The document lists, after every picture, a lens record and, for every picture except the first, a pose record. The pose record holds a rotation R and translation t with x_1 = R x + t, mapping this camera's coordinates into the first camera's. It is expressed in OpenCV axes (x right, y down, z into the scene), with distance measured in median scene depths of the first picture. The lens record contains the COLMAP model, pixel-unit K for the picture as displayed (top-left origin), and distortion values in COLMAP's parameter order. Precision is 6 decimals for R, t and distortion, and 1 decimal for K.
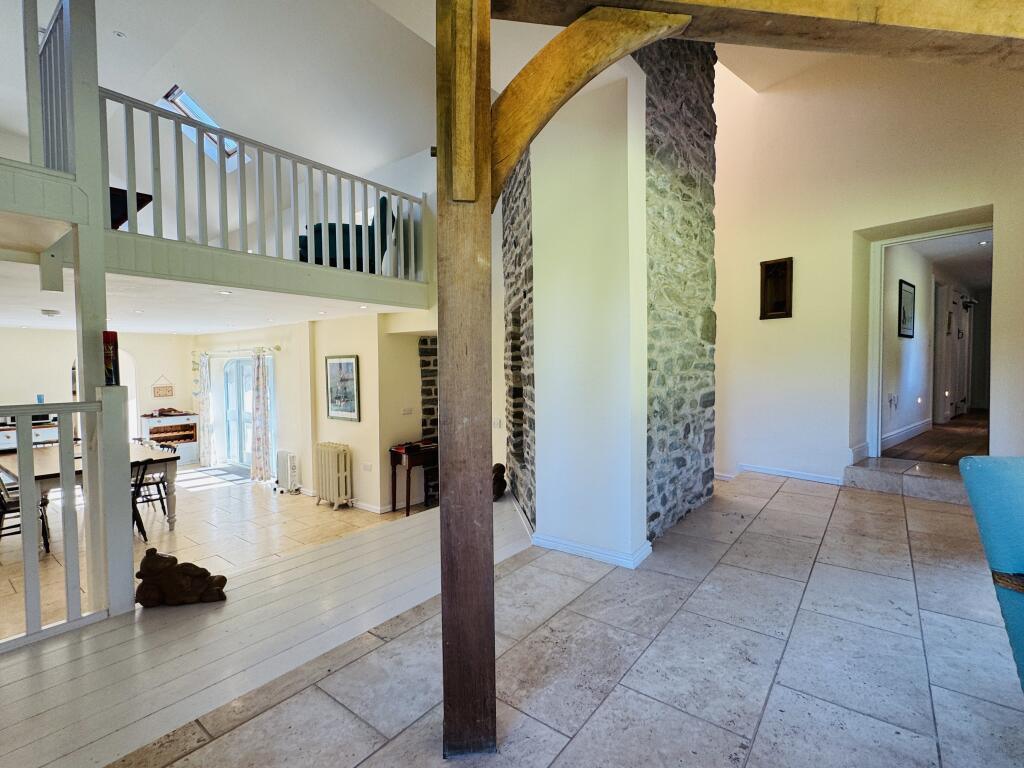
lens RADIAL K [[480.3, 0, 511.9], [0, 480.3, 382.7], [0, 0, 1]] dist [0.004474, 0.000567]
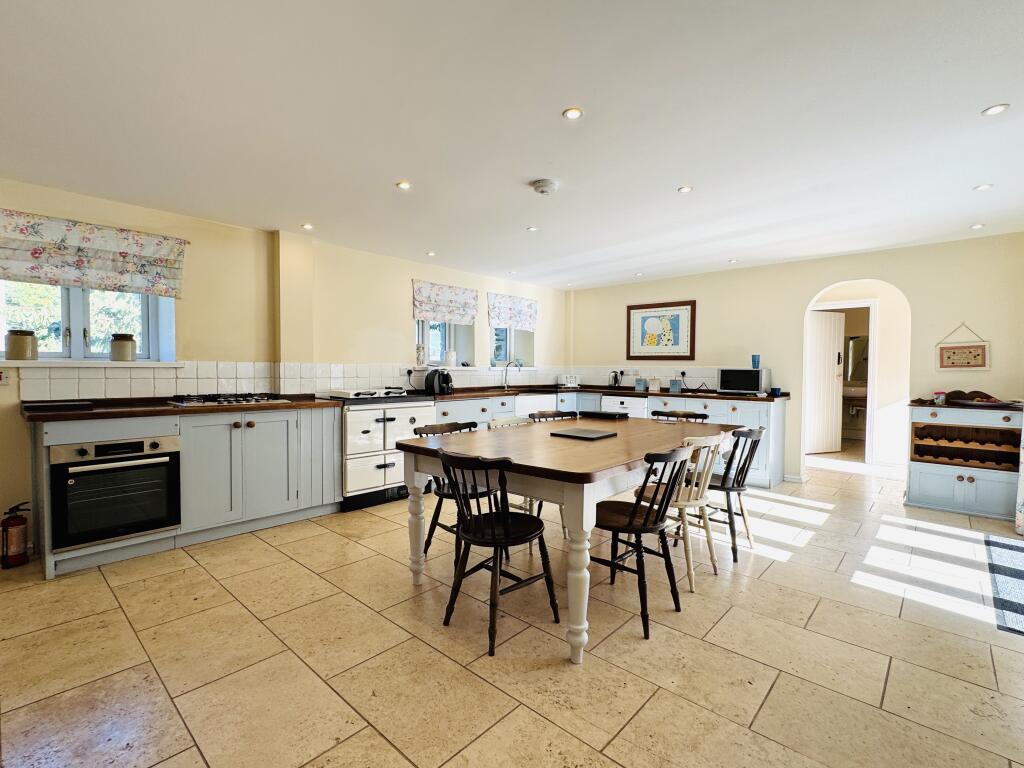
lens RADIAL K [[480.3, 0, 510.5], [0, 480.3, 382.3], [0, 0, 1]] dist [0.004474, 0.000567]
pose [[-0.085234, 0.033271, -0.995805, -0.196477], [-0.037732, 0.998618, 0.036595, 0.044417], [0.995646, 0.040693, -0.083860, 0.590285]]
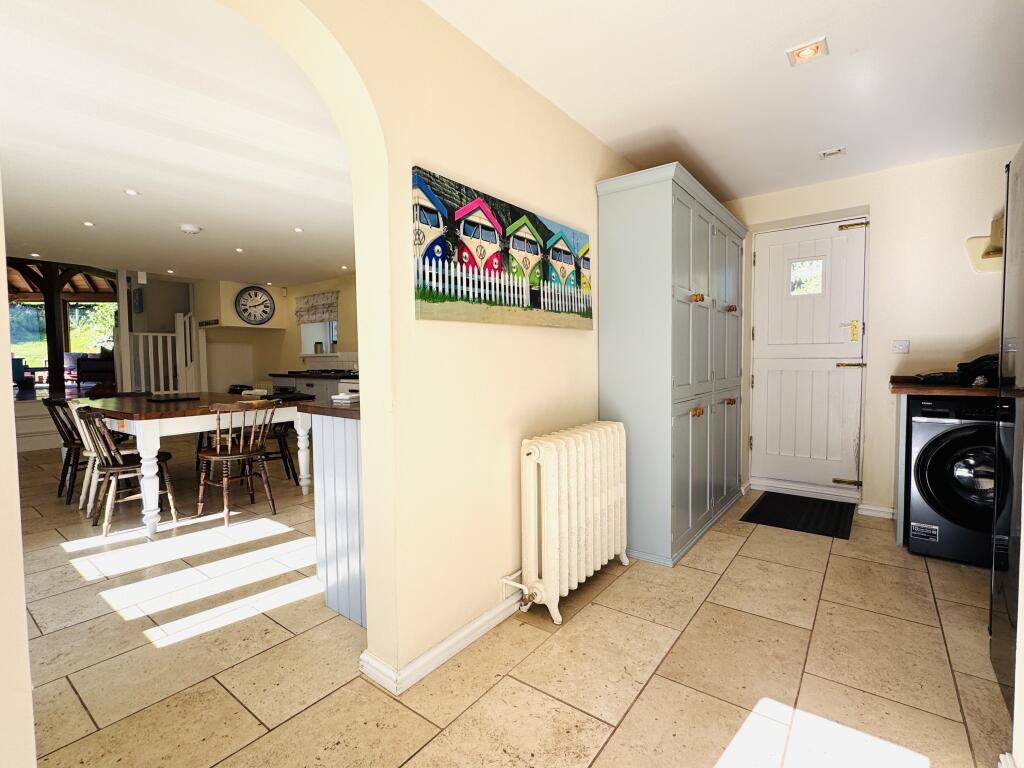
lens RADIAL K [[480.3, 0, 511.3], [0, 480.3, 383.3], [0, 0, 1]] dist [0.004474, 0.000567]
pose [[-0.999735, 0.020118, -0.011156, -0.975380], [0.019086, 0.996112, 0.086001, 0.038161], [0.012843, 0.085766, -0.996233, 1.176181]]
